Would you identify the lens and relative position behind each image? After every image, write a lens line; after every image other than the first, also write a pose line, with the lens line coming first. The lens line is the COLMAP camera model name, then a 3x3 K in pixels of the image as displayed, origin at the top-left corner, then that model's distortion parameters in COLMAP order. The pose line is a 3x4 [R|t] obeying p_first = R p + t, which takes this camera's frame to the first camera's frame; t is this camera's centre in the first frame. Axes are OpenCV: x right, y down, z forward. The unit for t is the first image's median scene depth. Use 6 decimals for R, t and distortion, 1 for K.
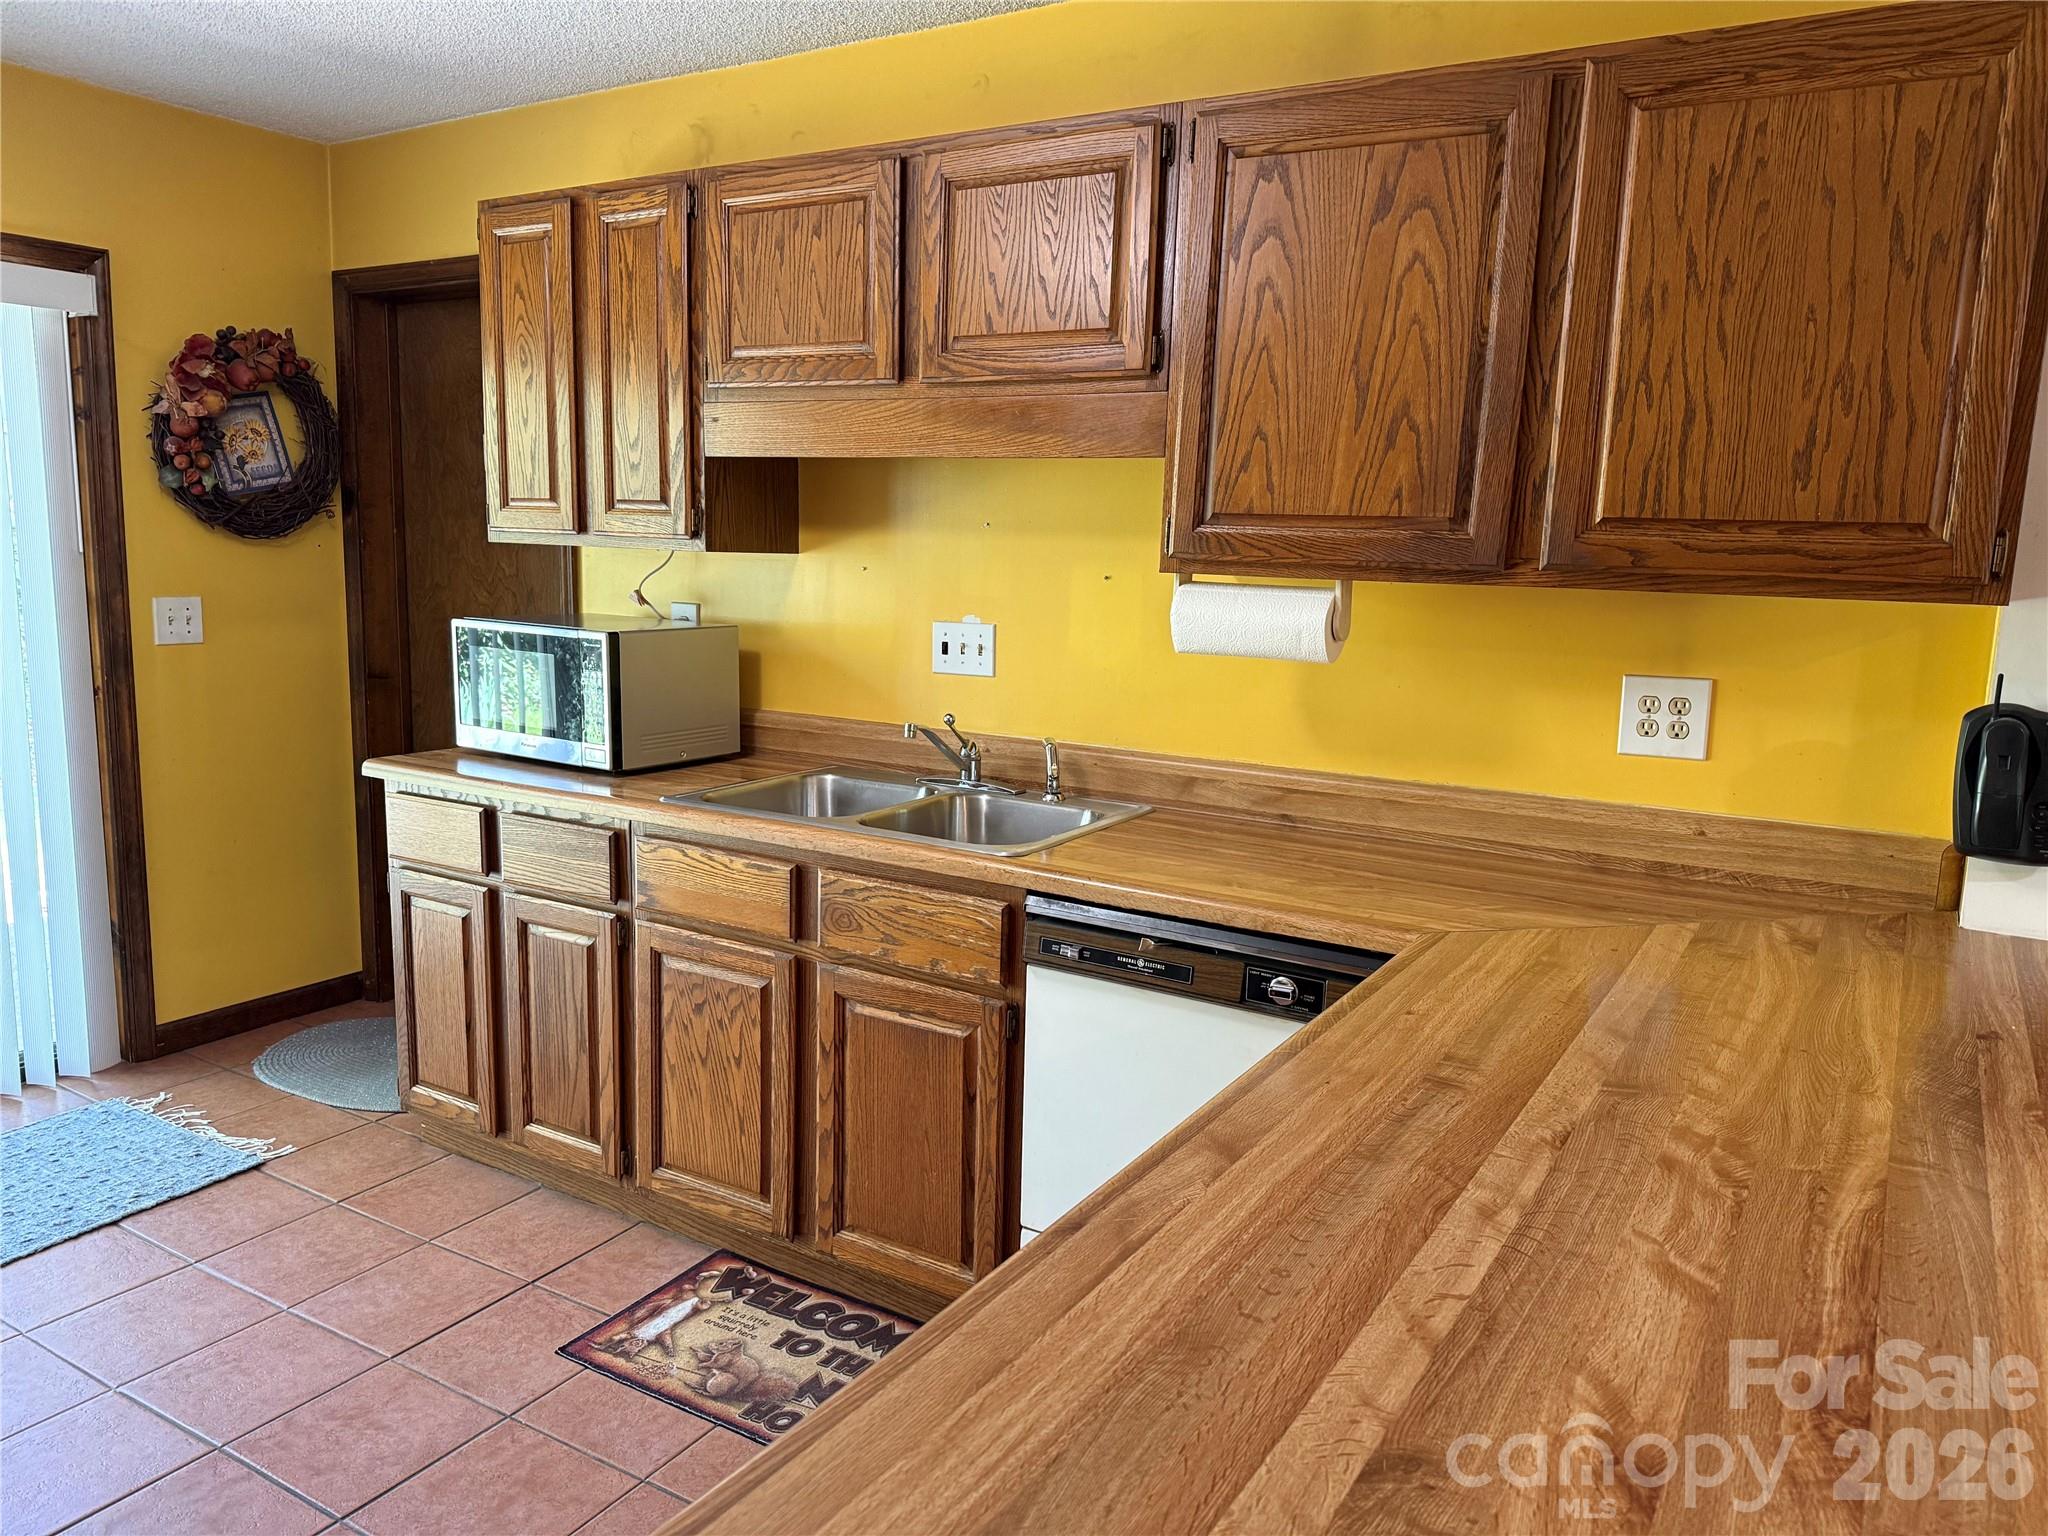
lens RADIAL K [[1426.4, 0, 1013.9], [0, 1426.4, 777.3], [0, 0, 1]] dist [0.083726, -0.111124]
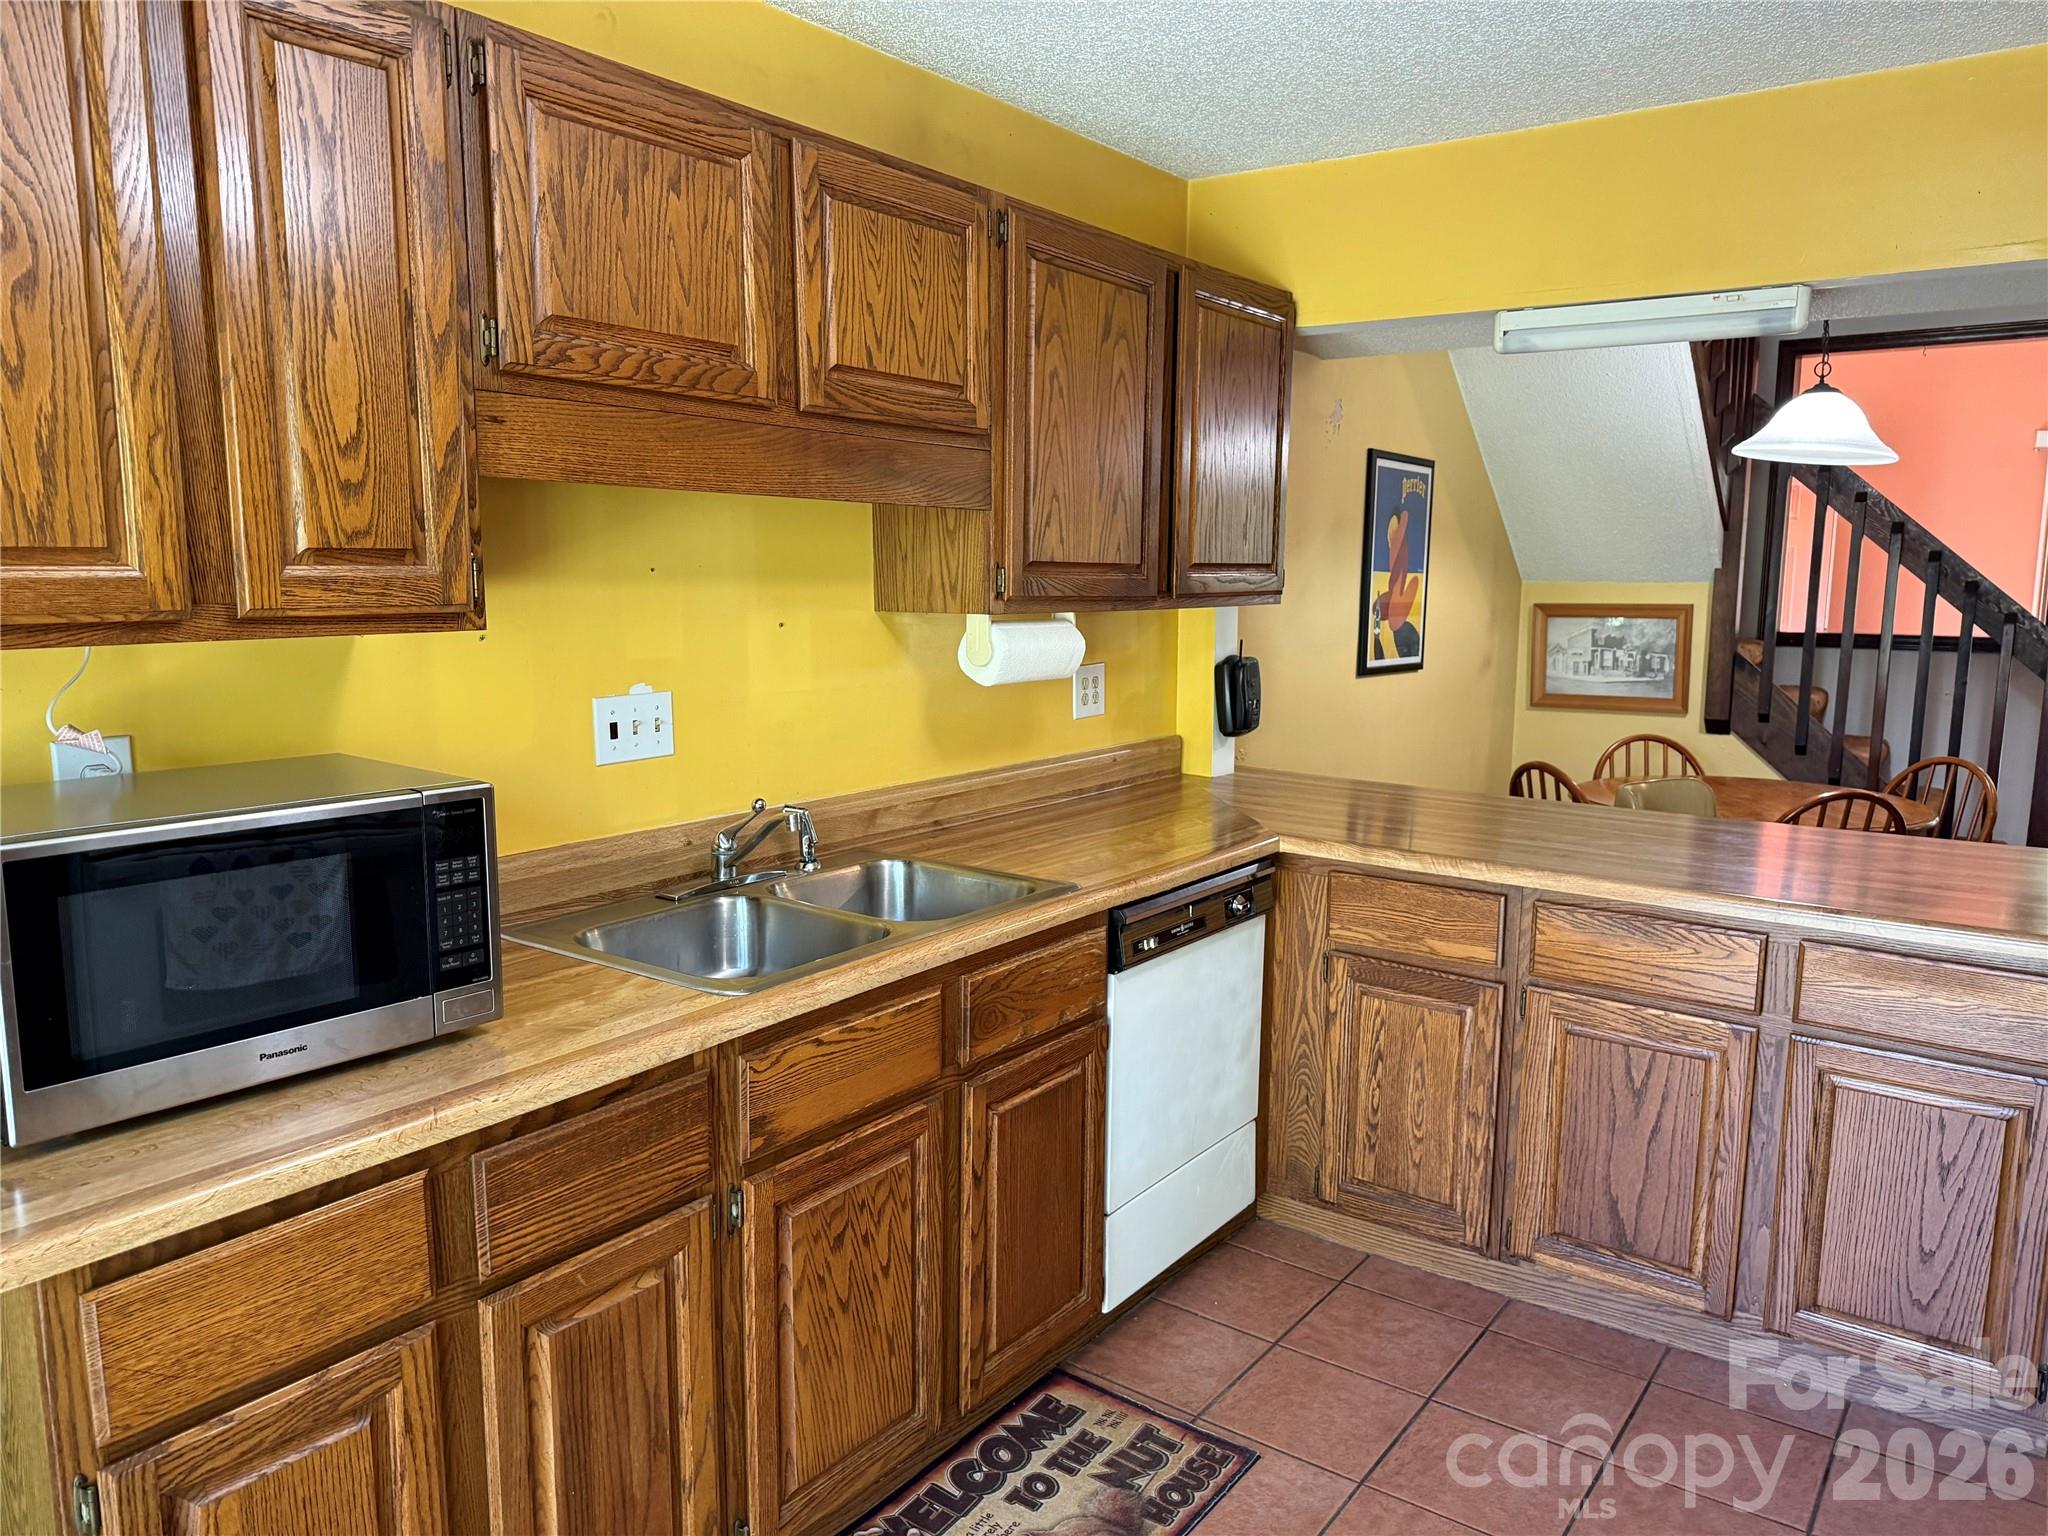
lens RADIAL K [[1426.4, 0, 1035.1], [0, 1426.4, 775.7], [0, 0, 1]] dist [0.083726, -0.111124]
pose [[0.084258, -0.174067, 0.981122, -0.946245], [0.158485, 0.974431, 0.159269, -0.183915], [-0.983760, 0.142073, 0.109691, 0.826334]]
